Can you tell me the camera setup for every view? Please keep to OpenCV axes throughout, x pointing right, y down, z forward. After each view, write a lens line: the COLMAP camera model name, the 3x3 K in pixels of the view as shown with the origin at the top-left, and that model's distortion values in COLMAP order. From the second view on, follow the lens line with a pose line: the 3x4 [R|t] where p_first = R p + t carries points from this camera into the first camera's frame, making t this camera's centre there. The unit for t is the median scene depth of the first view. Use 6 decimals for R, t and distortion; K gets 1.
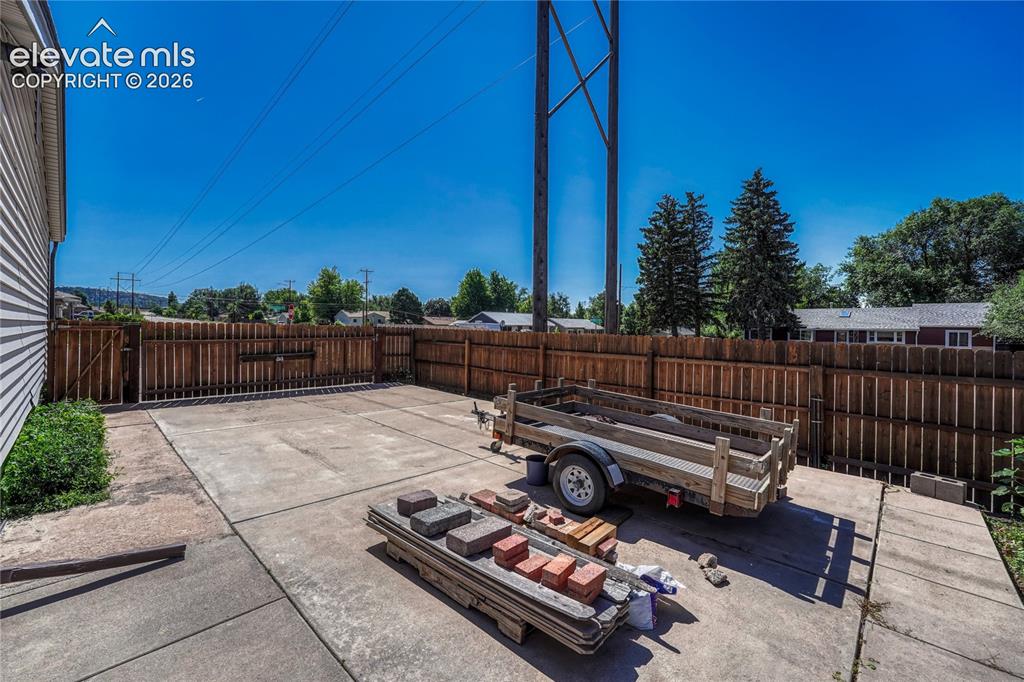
lens RADIAL K [[444.9, 0, 522.5], [0, 444.9, 328.0], [0, 0, 1]] dist [-0.003051, -0.000078]
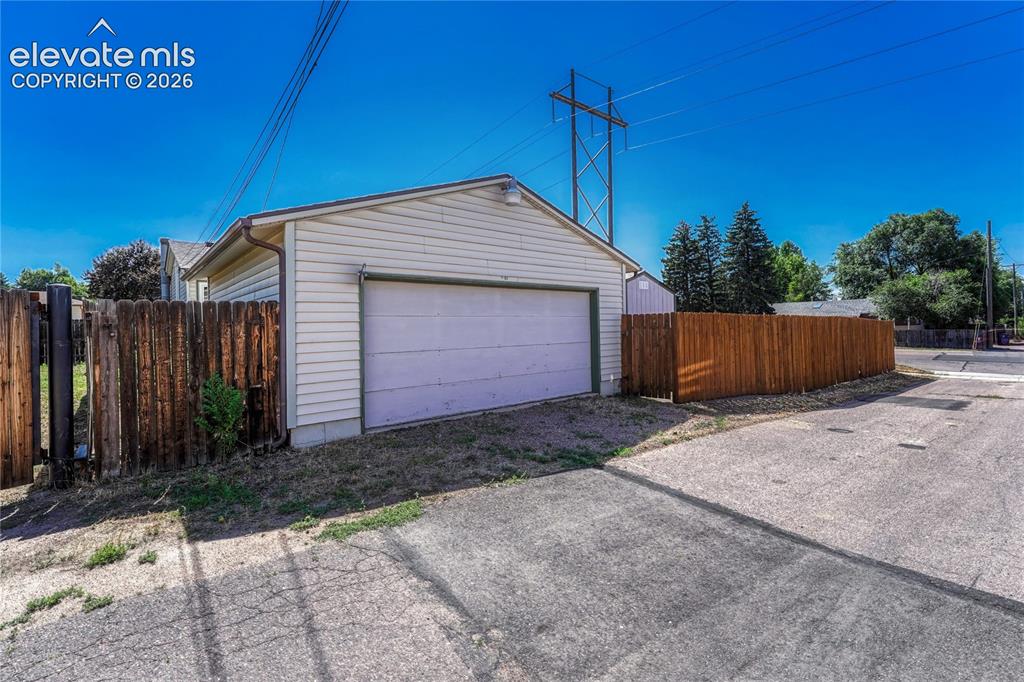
lens RADIAL K [[424.1, 0, 551.6], [0, 424.1, 329.4], [0, 0, 1]] dist [-0.000013, 0.000029]
pose [[0.996806, -0.034997, -0.071786, 0.014148], [0.035484, 0.999355, 0.005511, 0.004426], [0.071547, -0.008041, 0.997405, -0.321591]]
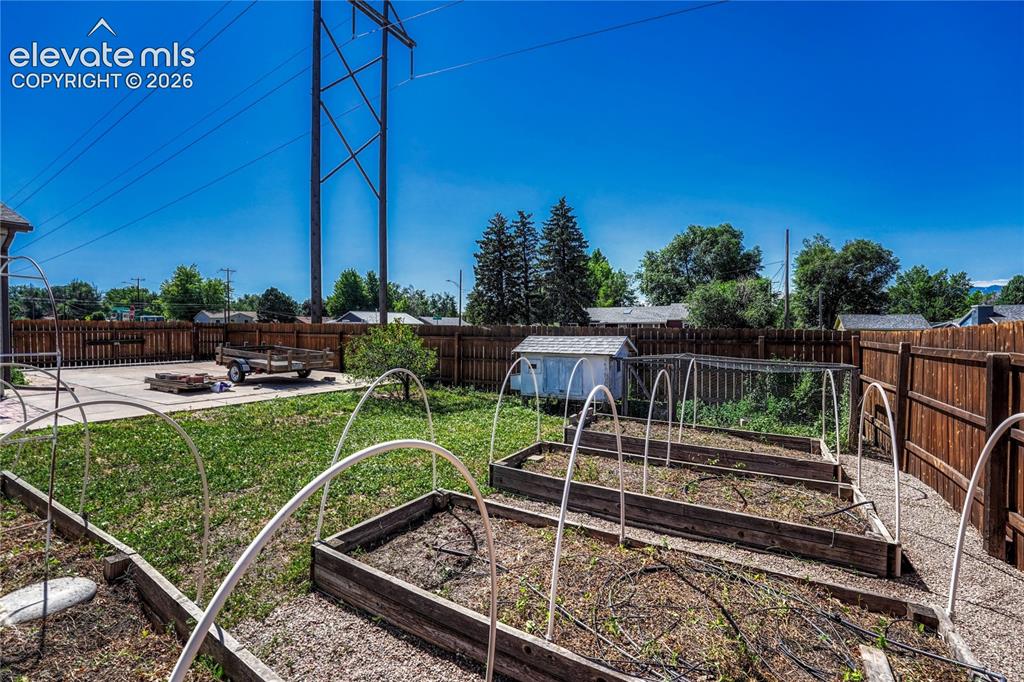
lens RADIAL K [[423.5, 0, 504.6], [0, 423.5, 336.9], [0, 0, 1]] dist [-0.007318, -0.000271]
pose [[0.973280, -0.020529, 0.228701, 0.079158], [0.014749, 0.999528, 0.026952, 0.005120], [-0.229146, -0.022859, 0.973124, -0.133955]]
